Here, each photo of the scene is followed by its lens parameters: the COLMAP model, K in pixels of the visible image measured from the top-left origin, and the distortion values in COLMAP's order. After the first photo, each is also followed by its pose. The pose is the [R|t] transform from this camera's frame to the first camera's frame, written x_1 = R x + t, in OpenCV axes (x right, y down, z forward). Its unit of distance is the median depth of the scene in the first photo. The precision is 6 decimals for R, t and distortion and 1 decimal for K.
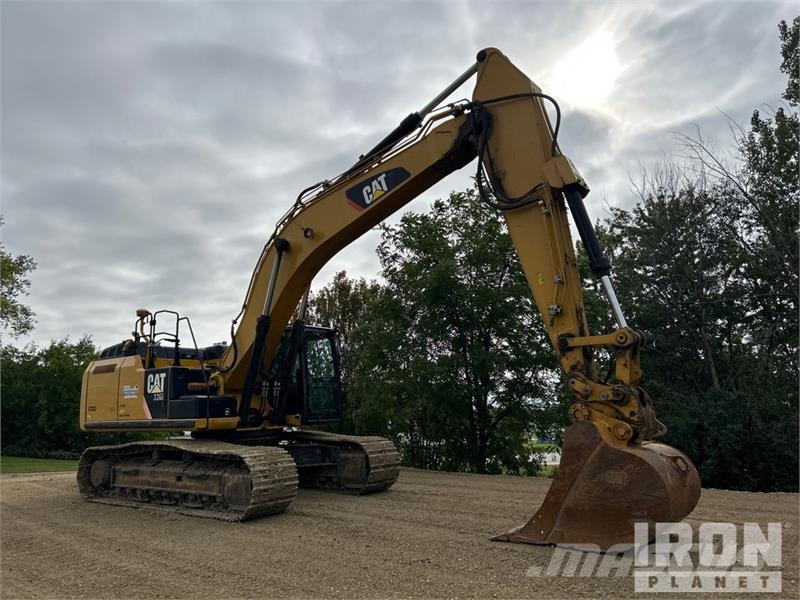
lens RADIAL K [[606.2, 0, 400.0], [0, 606.2, 300.0], [0, 0, 1]] dist [0.056183, -0.065019]
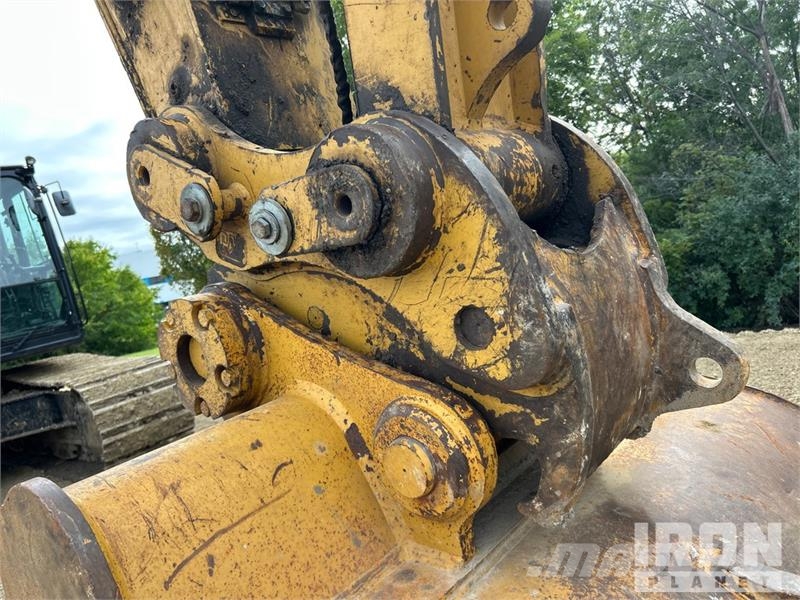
lens RADIAL K [[606.2, 0, 400.0], [0, 606.2, 300.0], [0, 0, 1]] dist [0.056183, -0.065019]
pose [[0.979163, -0.186730, -0.079820, 0.364735], [0.201404, 0.943260, 0.264002, 0.140123], [0.025994, -0.274577, 0.961214, 0.851708]]
